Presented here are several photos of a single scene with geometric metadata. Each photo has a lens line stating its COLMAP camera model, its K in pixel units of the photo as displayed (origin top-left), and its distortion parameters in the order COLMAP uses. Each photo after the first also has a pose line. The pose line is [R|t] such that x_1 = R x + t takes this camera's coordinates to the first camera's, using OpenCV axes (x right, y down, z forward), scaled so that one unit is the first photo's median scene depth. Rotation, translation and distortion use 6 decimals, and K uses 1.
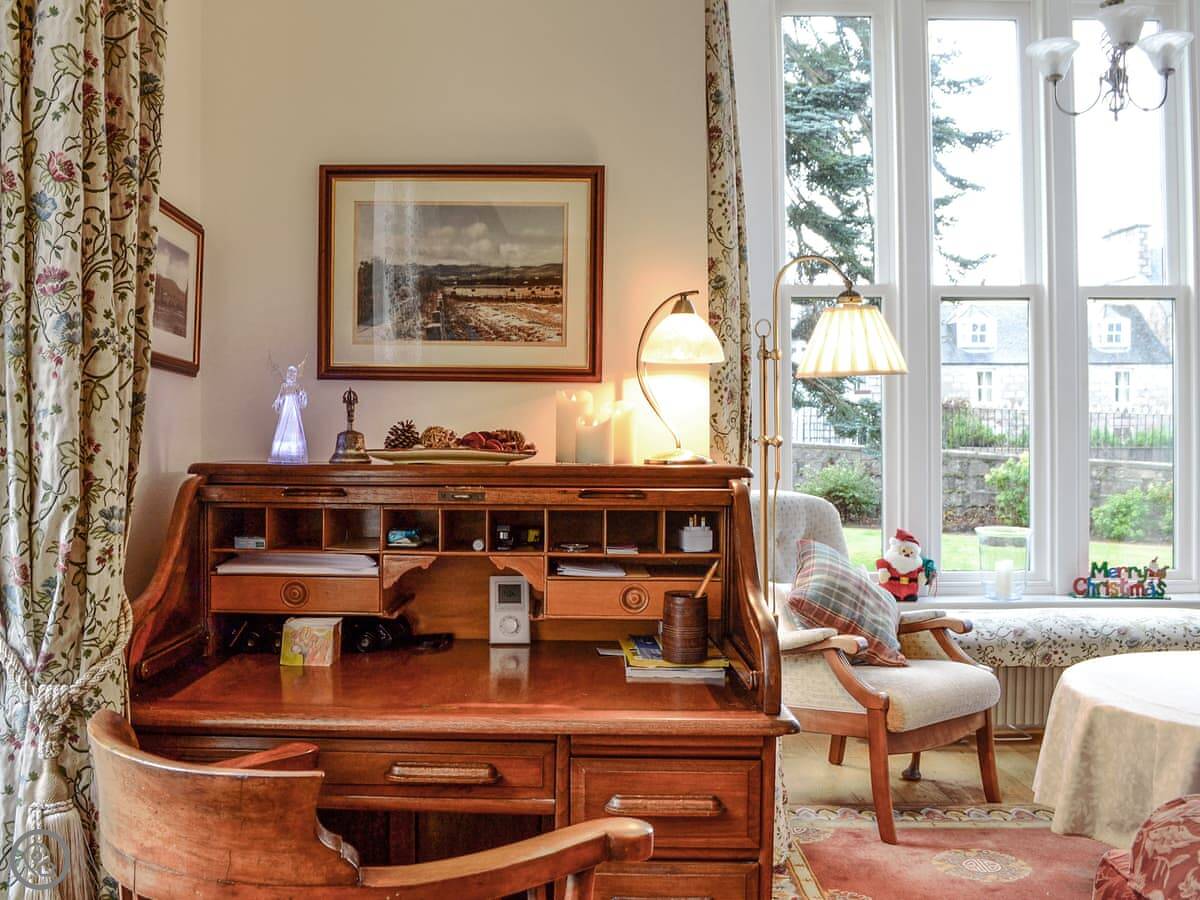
lens RADIAL K [[1114.9, 0, 644.2], [0, 1114.9, 448.4], [0, 0, 1]] dist [-0.035391, 0.001860]
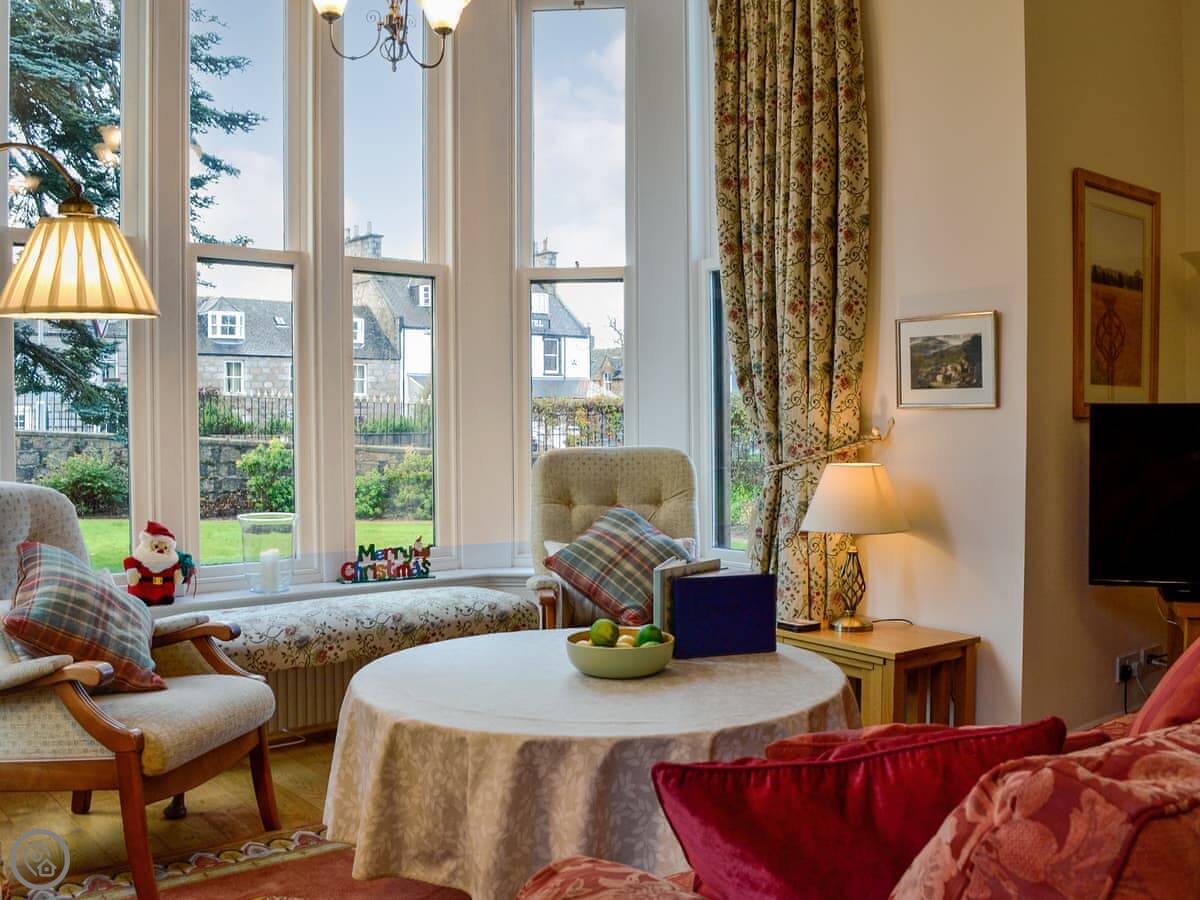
lens RADIAL K [[1048.5, 0, 601.1], [0, 1048.5, 435.5], [0, 0, 1]] dist [-0.104241, 0.010225]
pose [[0.802937, -0.009468, 0.595989, 0.035675], [0.010082, 0.999947, 0.002302, 0.007464], [-0.595979, 0.004160, 0.802989, 0.152013]]
